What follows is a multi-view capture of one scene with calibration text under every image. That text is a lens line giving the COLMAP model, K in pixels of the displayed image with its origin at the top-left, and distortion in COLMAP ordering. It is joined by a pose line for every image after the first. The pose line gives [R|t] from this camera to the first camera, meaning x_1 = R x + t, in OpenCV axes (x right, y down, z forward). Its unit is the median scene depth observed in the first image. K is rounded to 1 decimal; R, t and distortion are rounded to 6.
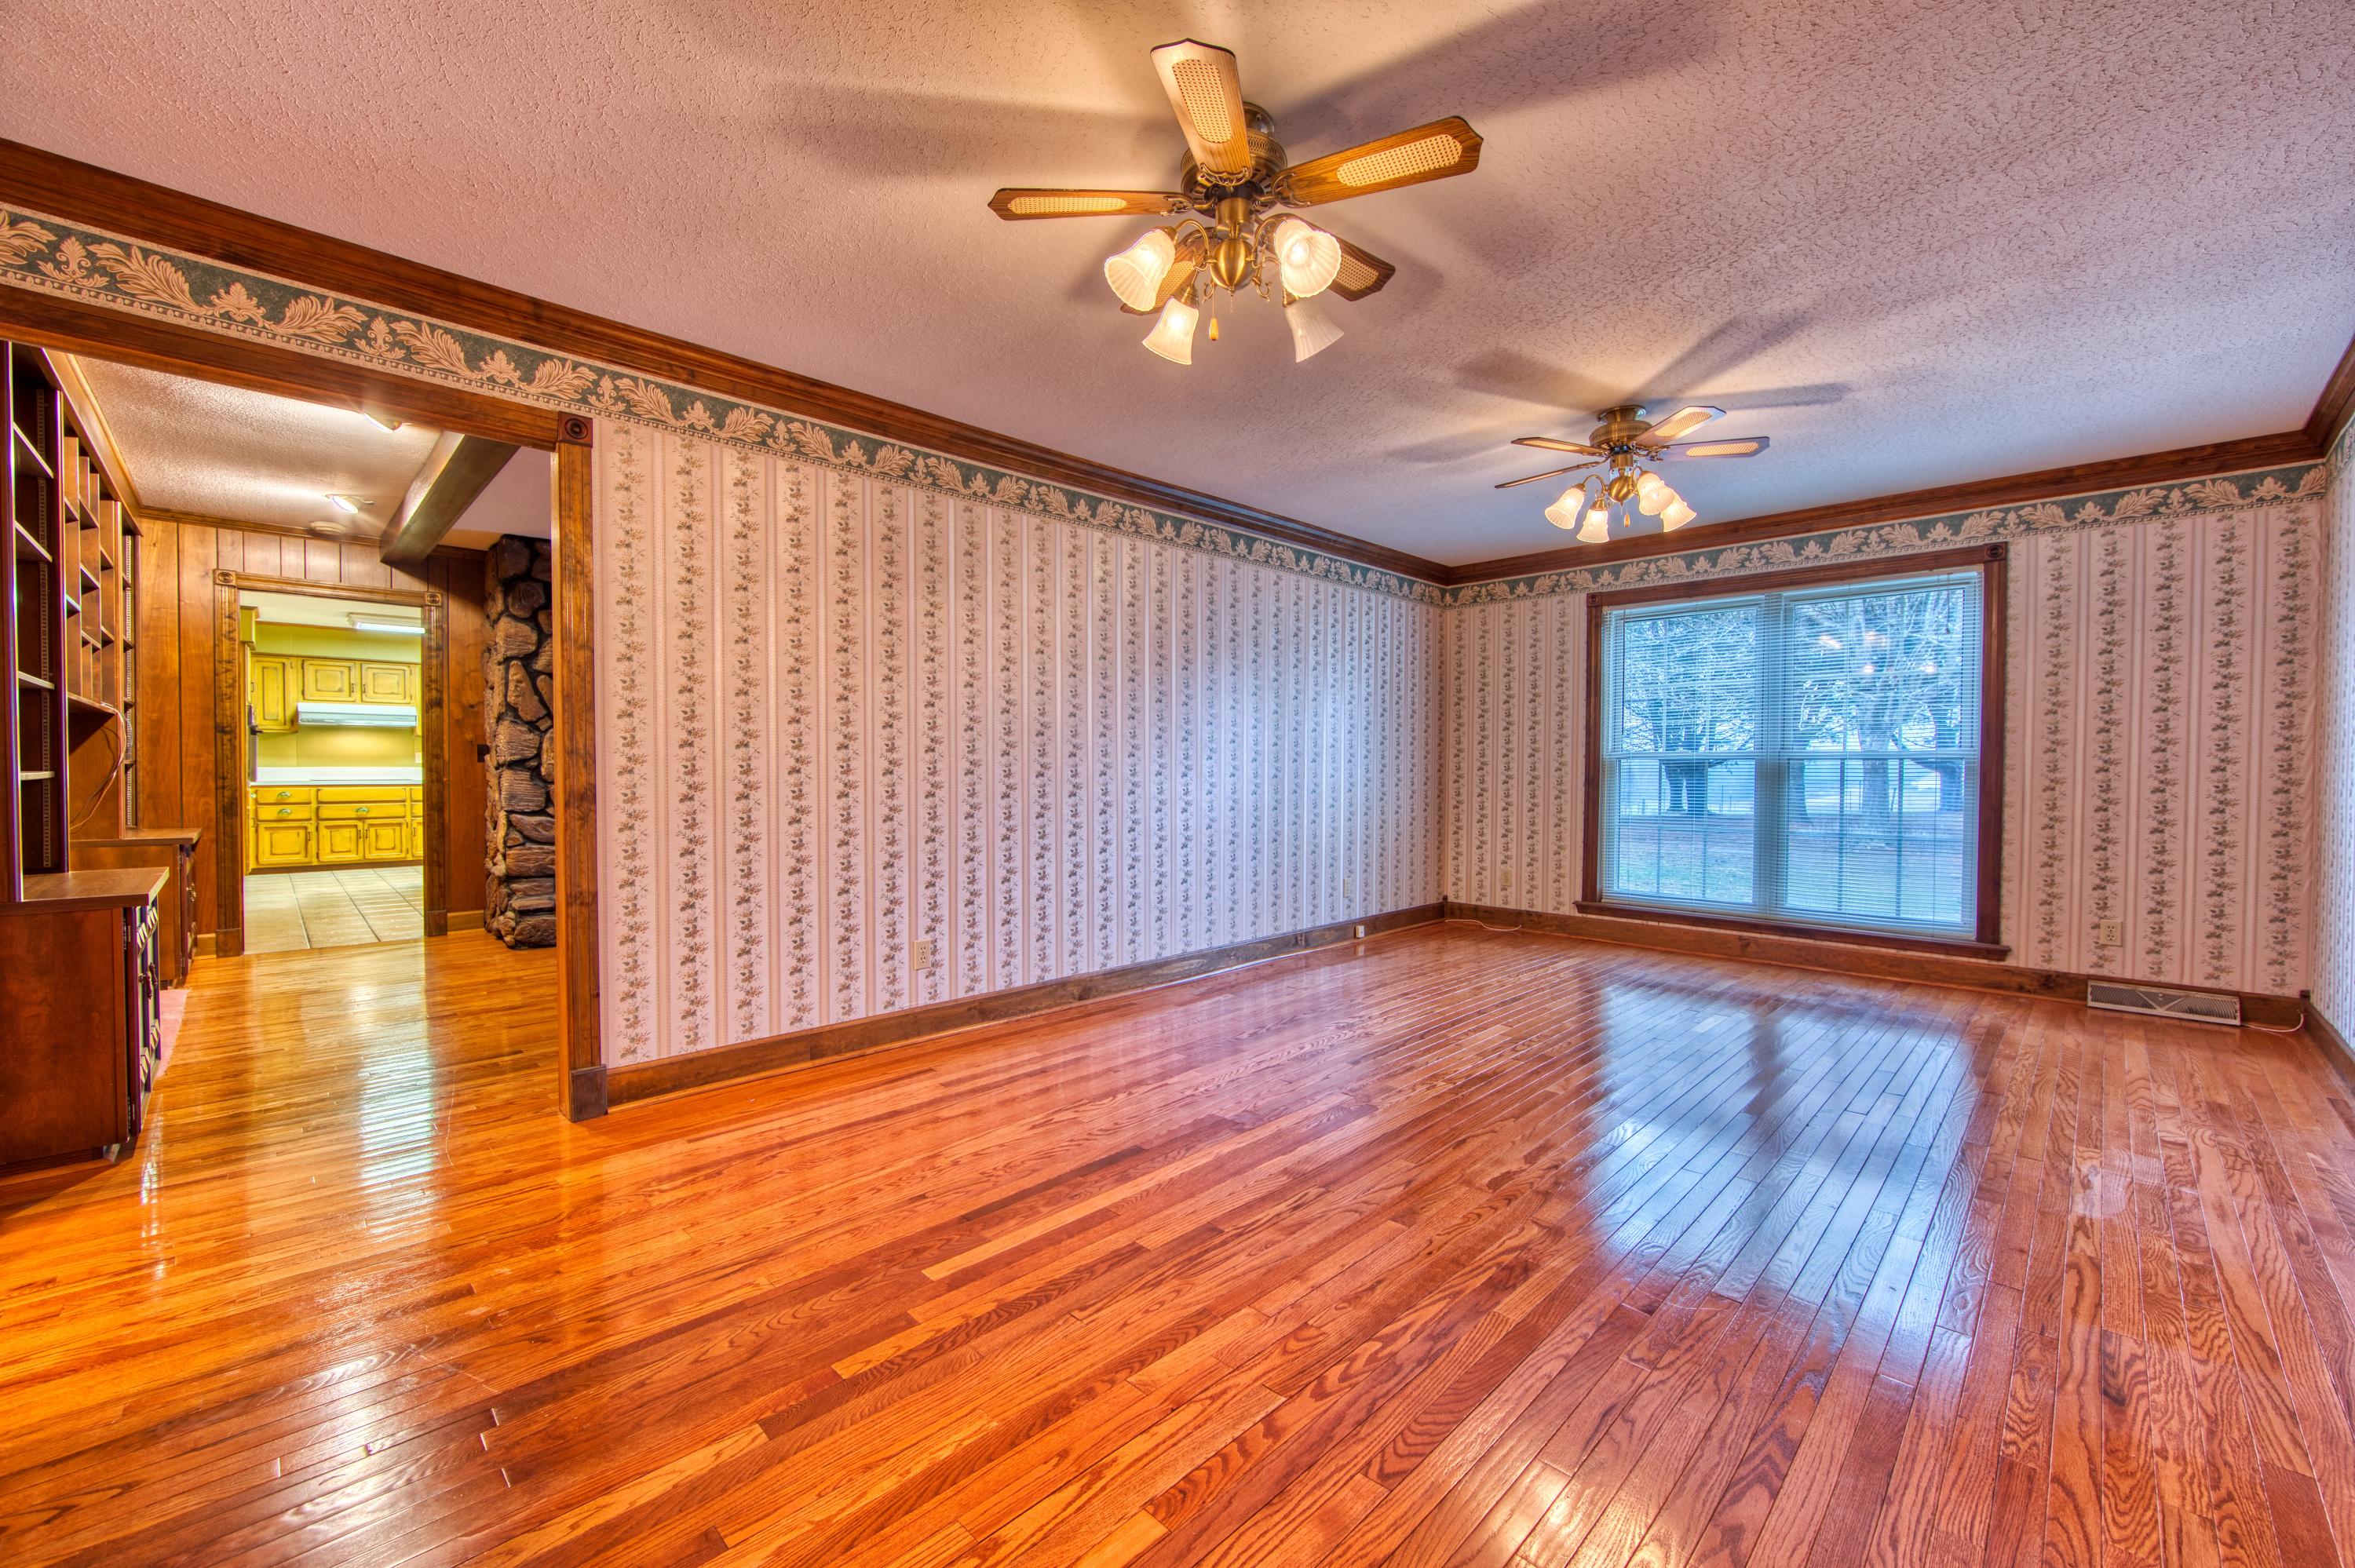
lens RADIAL K [[930.6, 0, 1184.3], [0, 930.6, 788.3], [0, 0, 1]] dist [-0.014984, 0.000731]
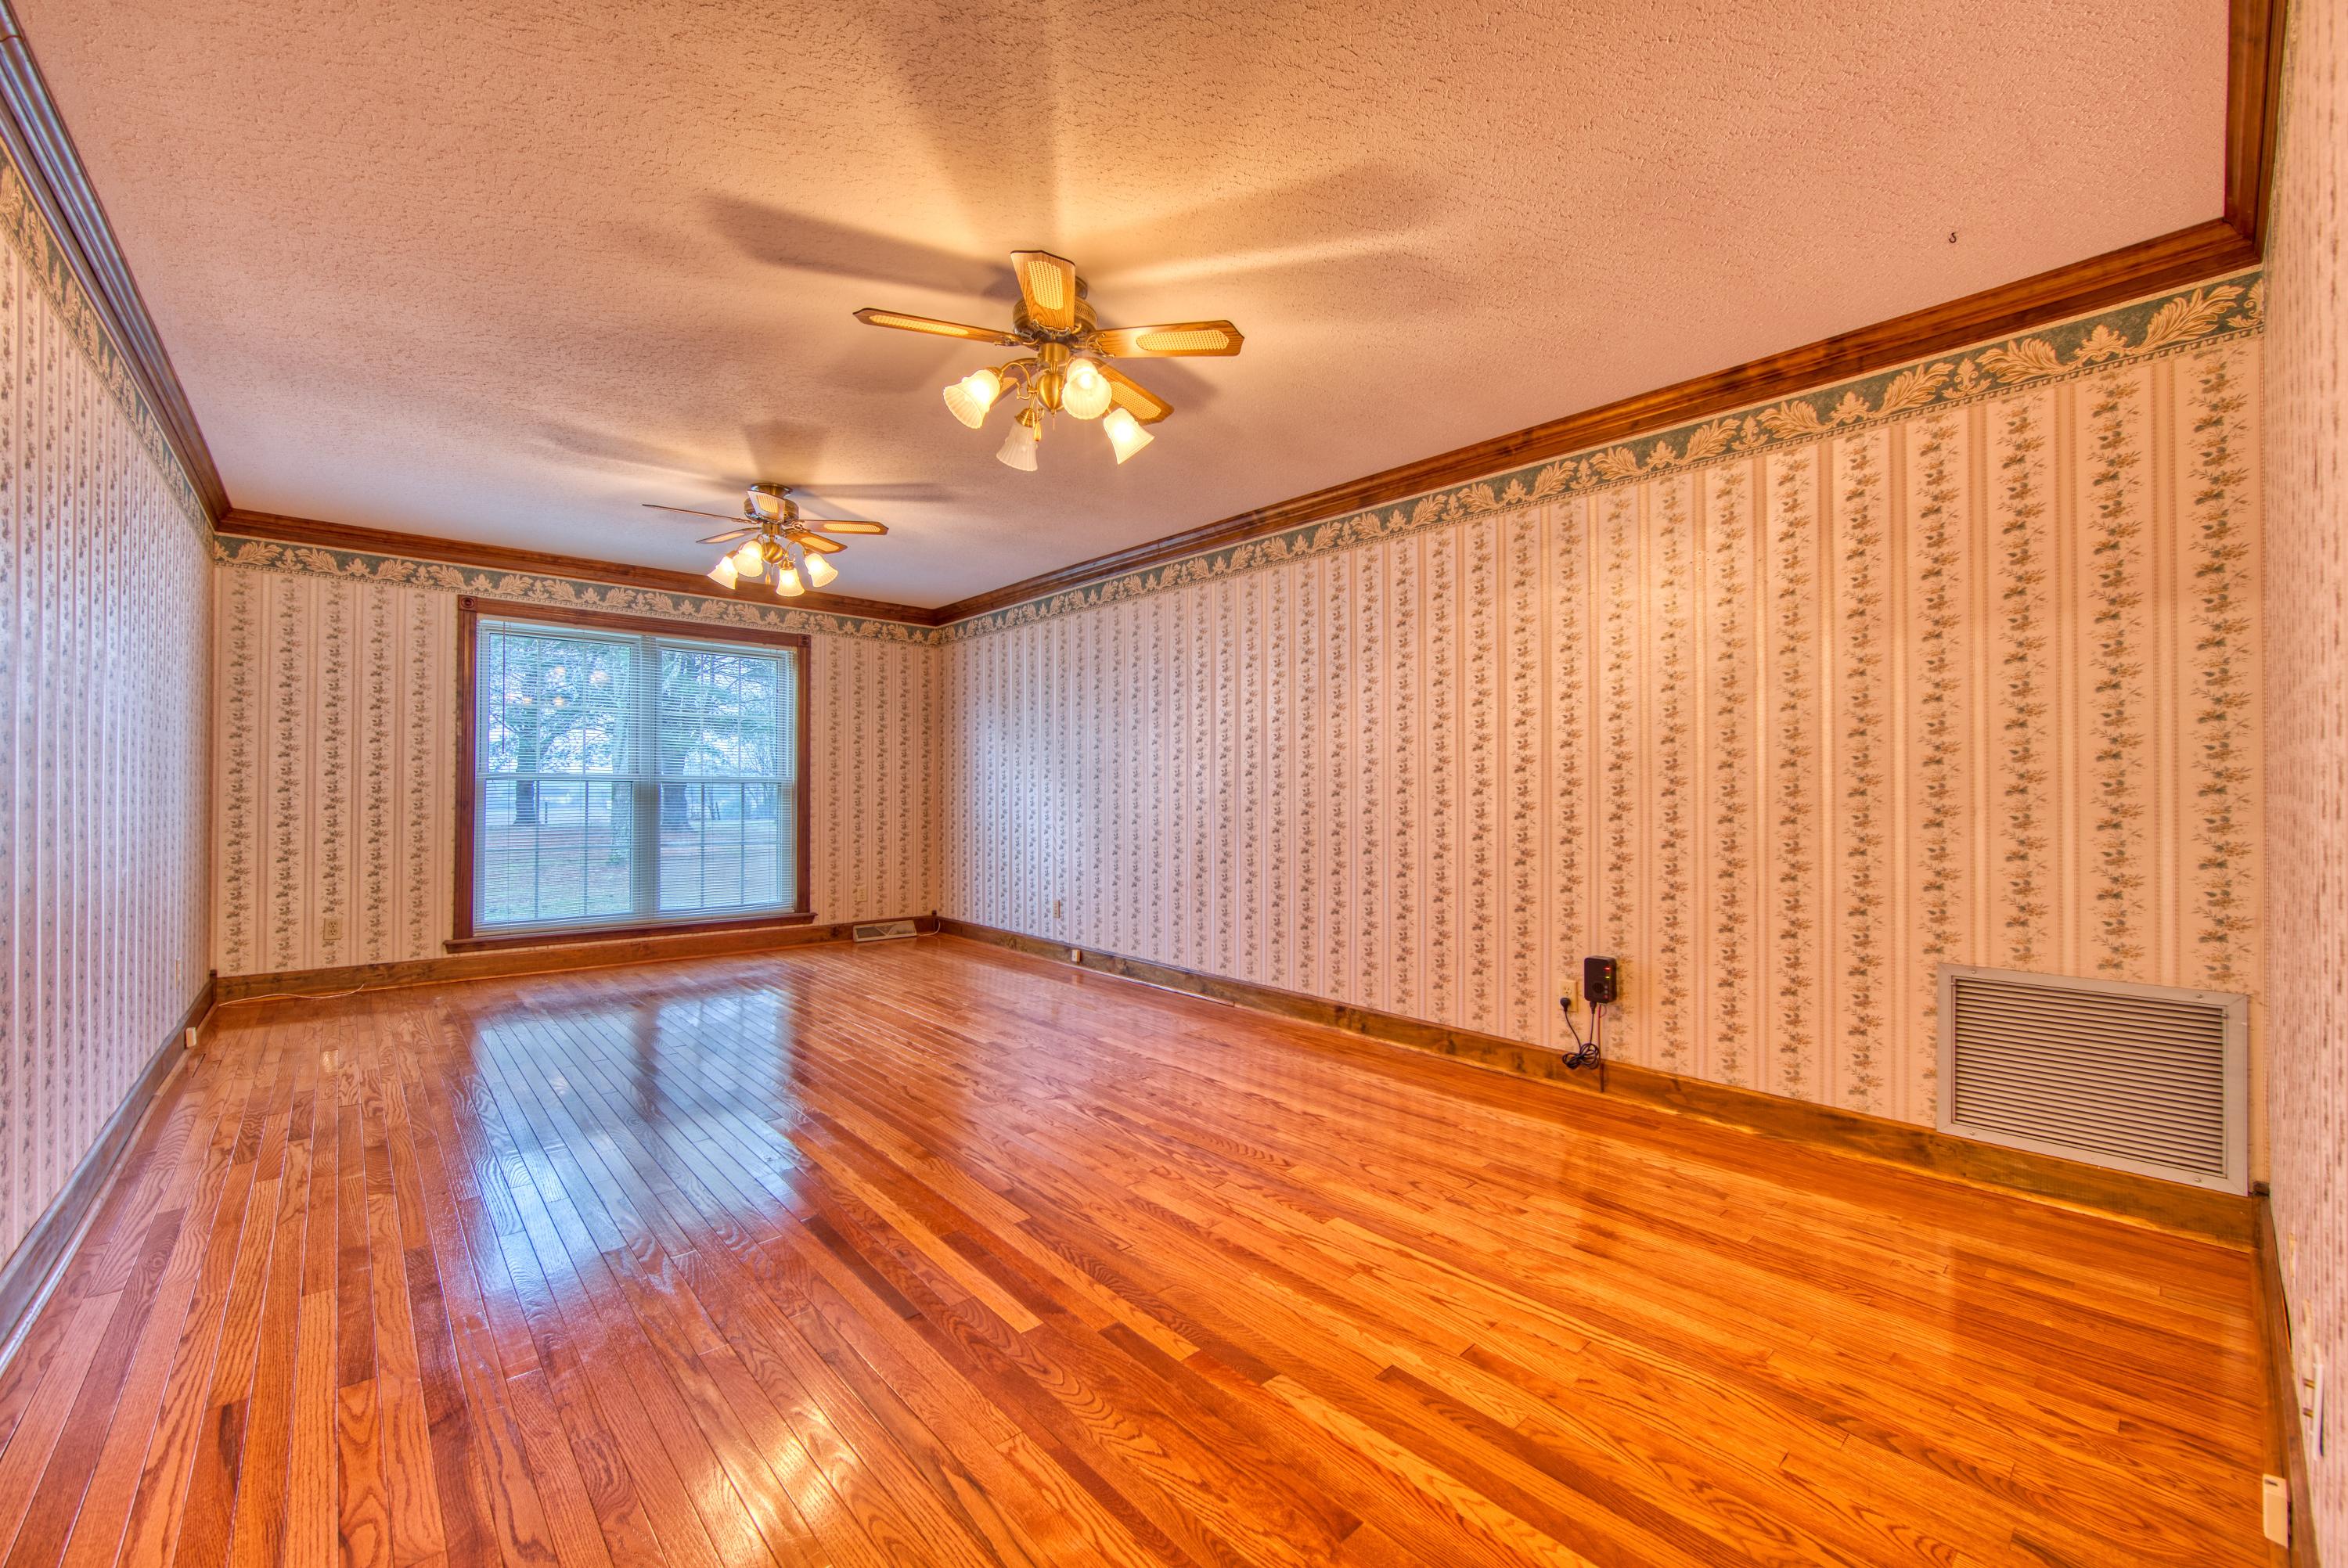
lens RADIAL K [[927.8, 0, 1161.2], [0, 927.8, 789.7], [0, 0, 1]] dist [-0.014984, 0.000731]
pose [[0.069543, 0.000932, 0.997579, -0.518210], [0.017059, 0.999852, -0.002123, -0.009925], [-0.997433, 0.017166, 0.069516, 0.336695]]
